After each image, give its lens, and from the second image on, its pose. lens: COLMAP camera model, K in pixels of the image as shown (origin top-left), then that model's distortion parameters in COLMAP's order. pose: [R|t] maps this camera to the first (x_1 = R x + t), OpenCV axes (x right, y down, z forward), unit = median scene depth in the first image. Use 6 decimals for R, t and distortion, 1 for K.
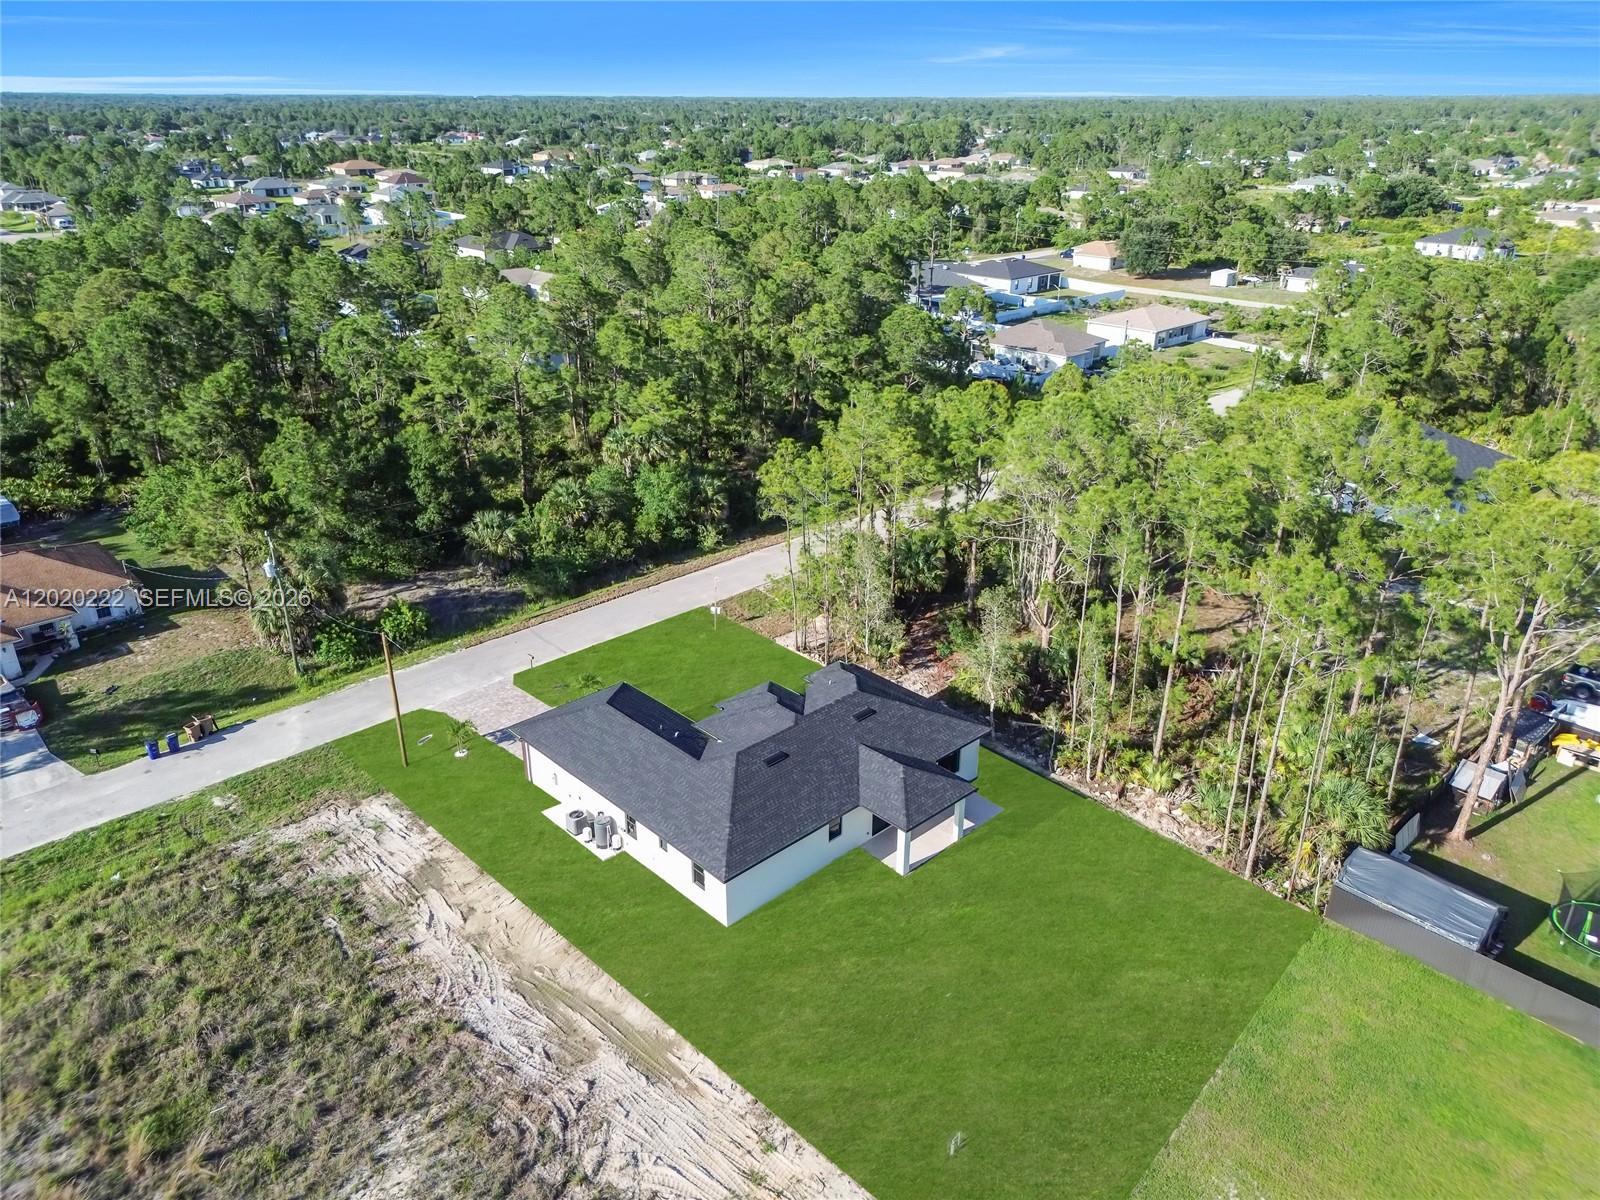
lens RADIAL K [[1124.5, 0, 796.5], [0, 1124.5, 597.0], [0, 0, 1]] dist [0.054492, -0.053790]
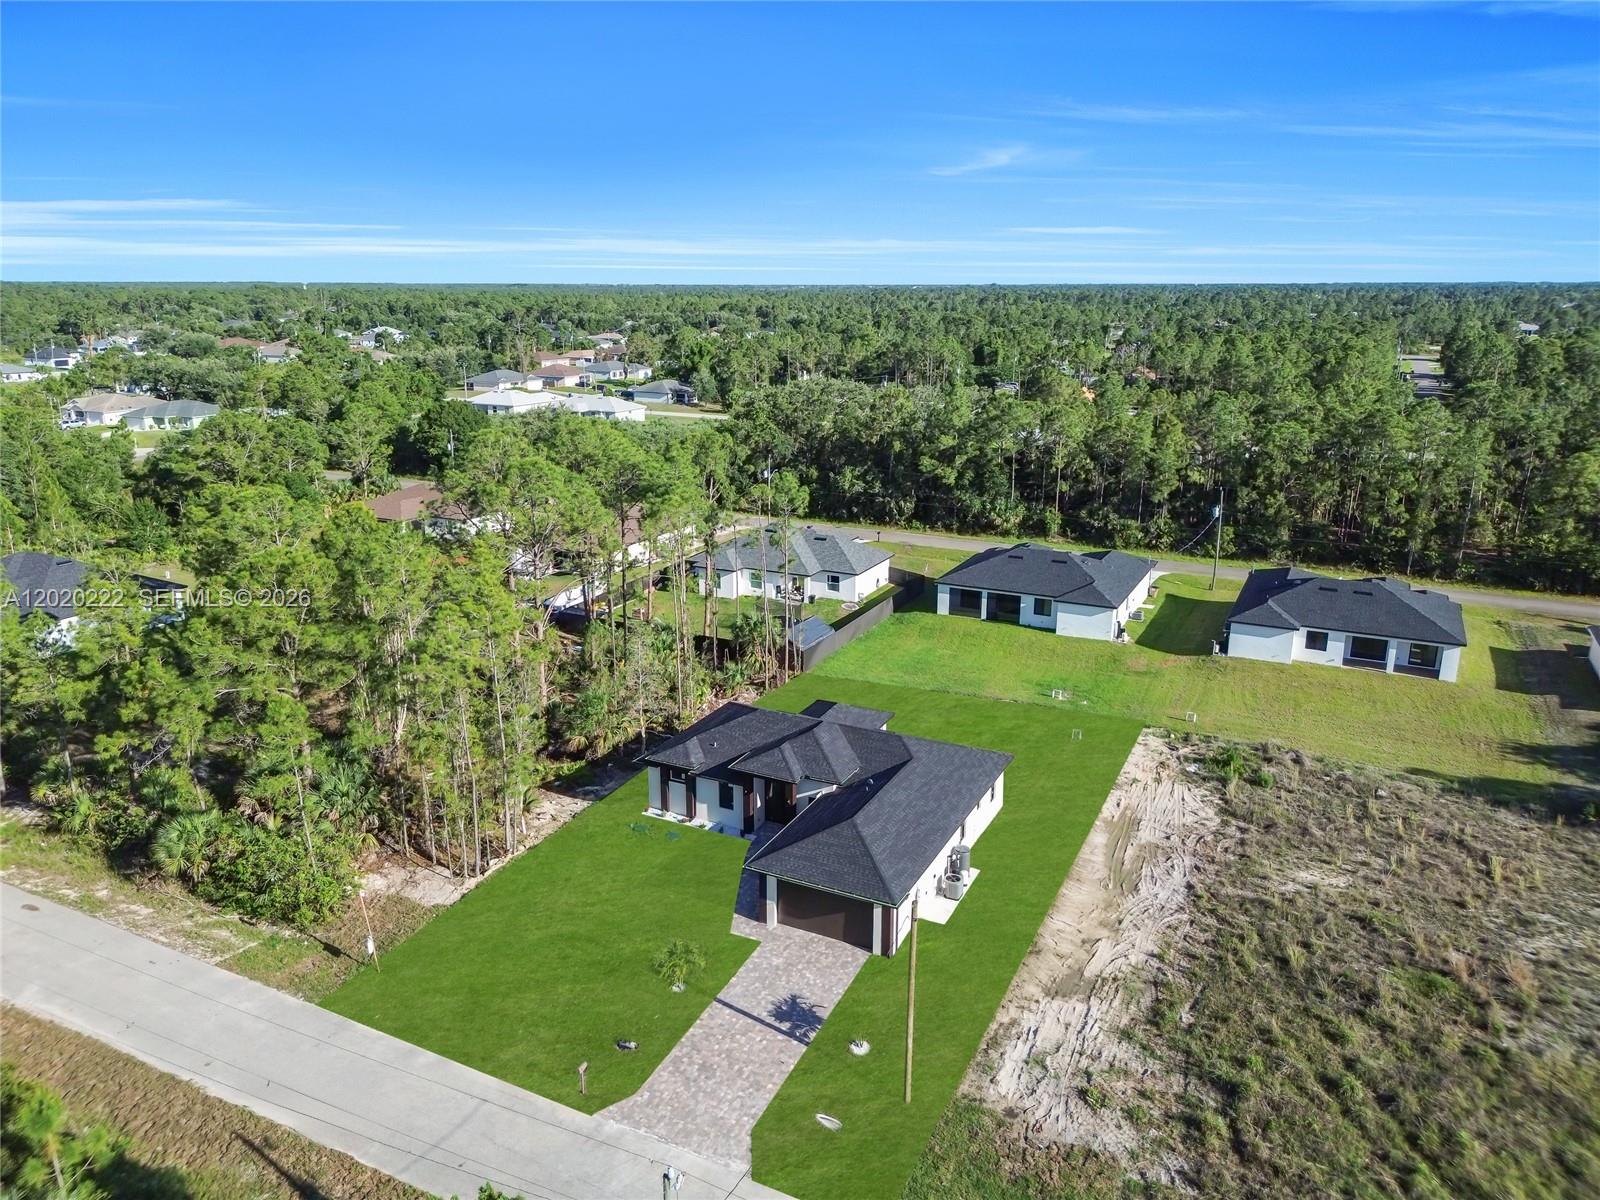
lens RADIAL K [[1124.5, 0, 796.9], [0, 1124.5, 605.8], [0, 0, 1]] dist [0.054492, -0.053790]
pose [[-0.336800, -0.259237, 0.905186, -0.993645], [0.384444, 0.839708, 0.383527, -0.439885], [-0.859516, 0.477166, -0.183151, 1.213537]]
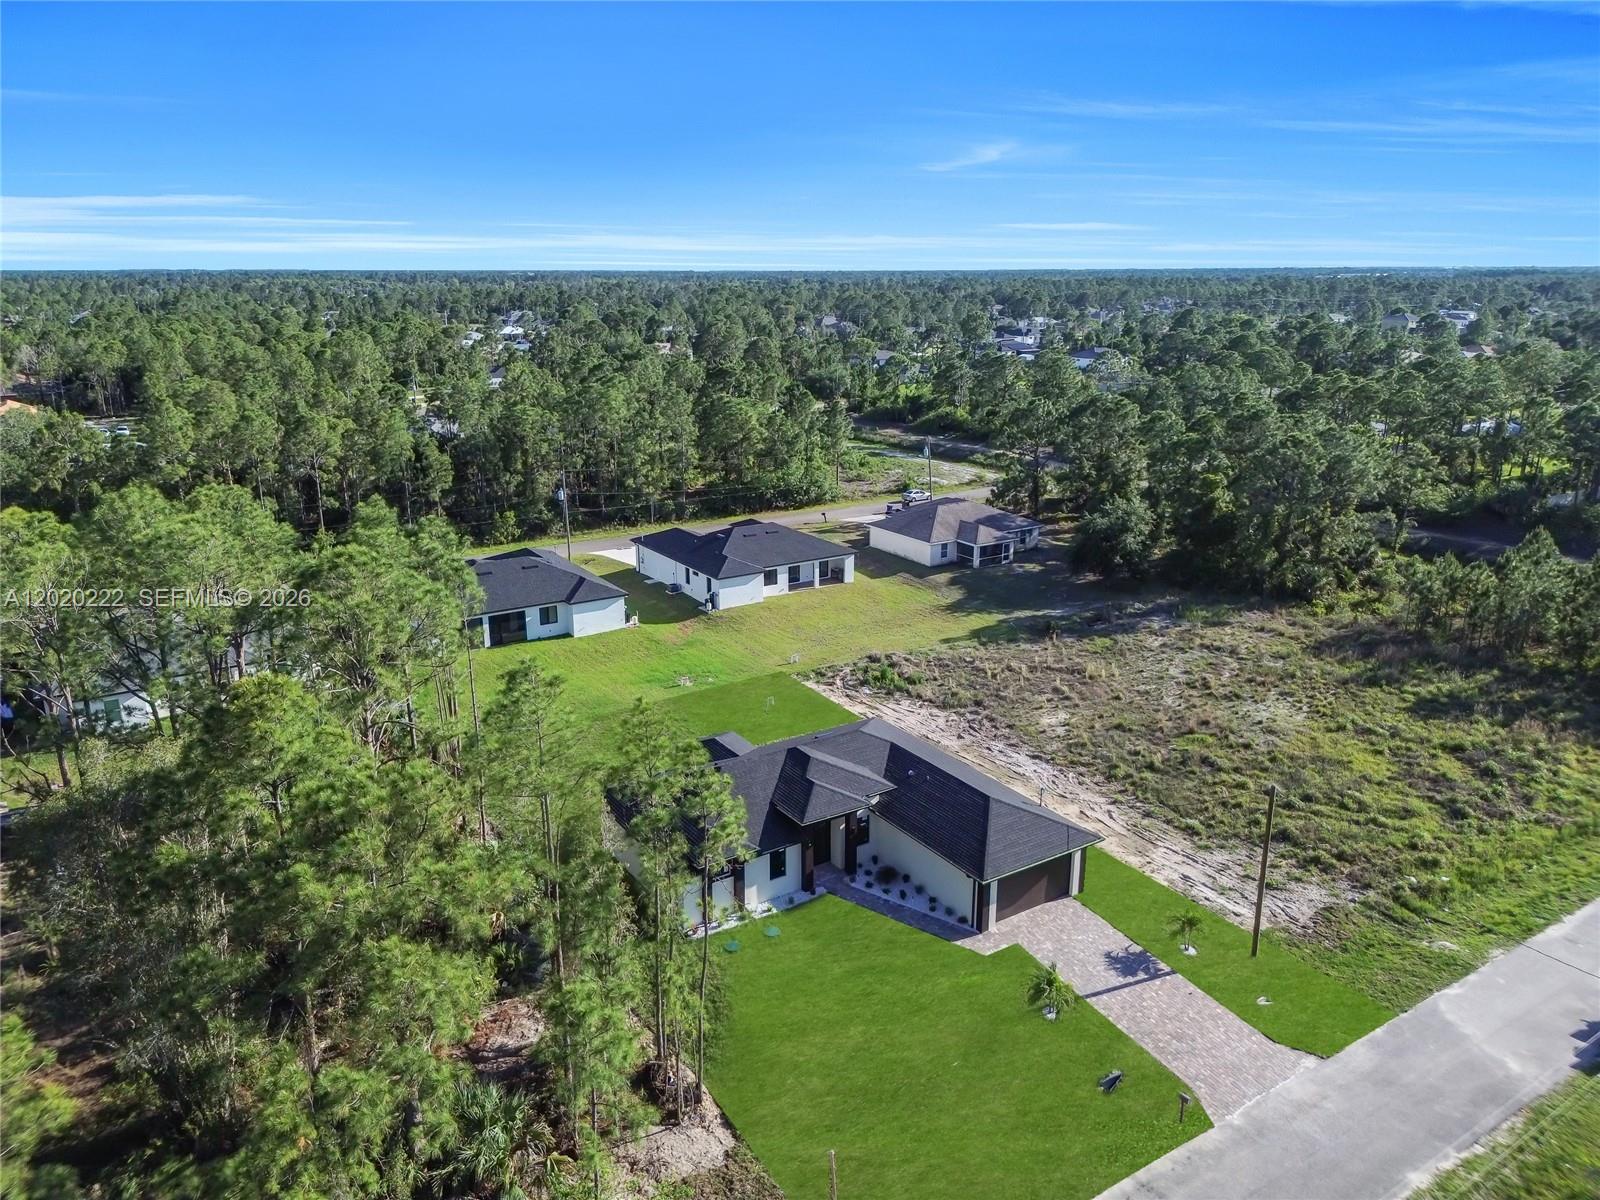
lens RADIAL K [[1124.5, 0, 798.6], [0, 1124.5, 605.6], [0, 0, 1]] dist [0.054492, -0.053790]
pose [[-0.983263, -0.050999, 0.174910, -0.182328], [0.075293, 0.760468, 0.644995, -0.679995], [-0.165908, 0.647369, -0.743900, 1.740814]]
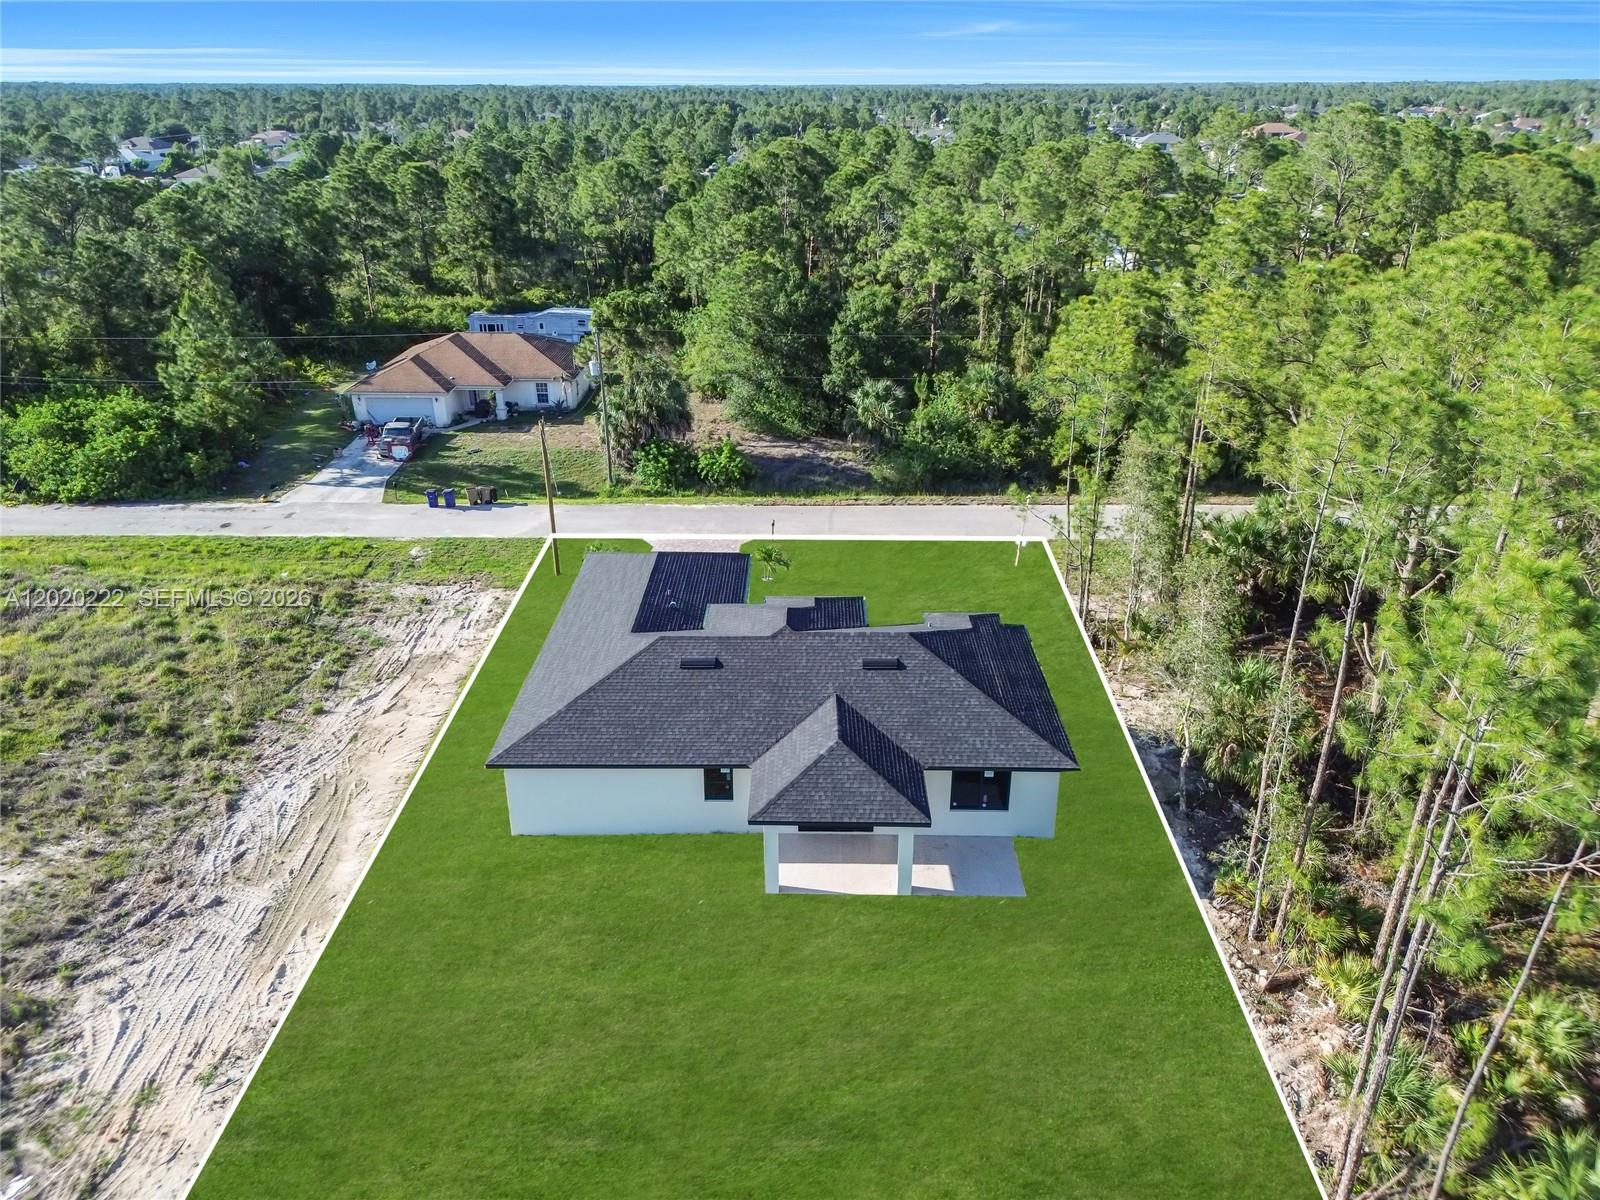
lens RADIAL K [[1124.5, 0, 796.9], [0, 1124.5, 602.2], [0, 0, 1]] dist [0.054492, -0.053790]
pose [[0.717081, 0.288640, -0.634414, 0.455497], [-0.281199, 0.952662, 0.115593, 0.008729], [0.637747, 0.095507, 0.764302, 0.491481]]
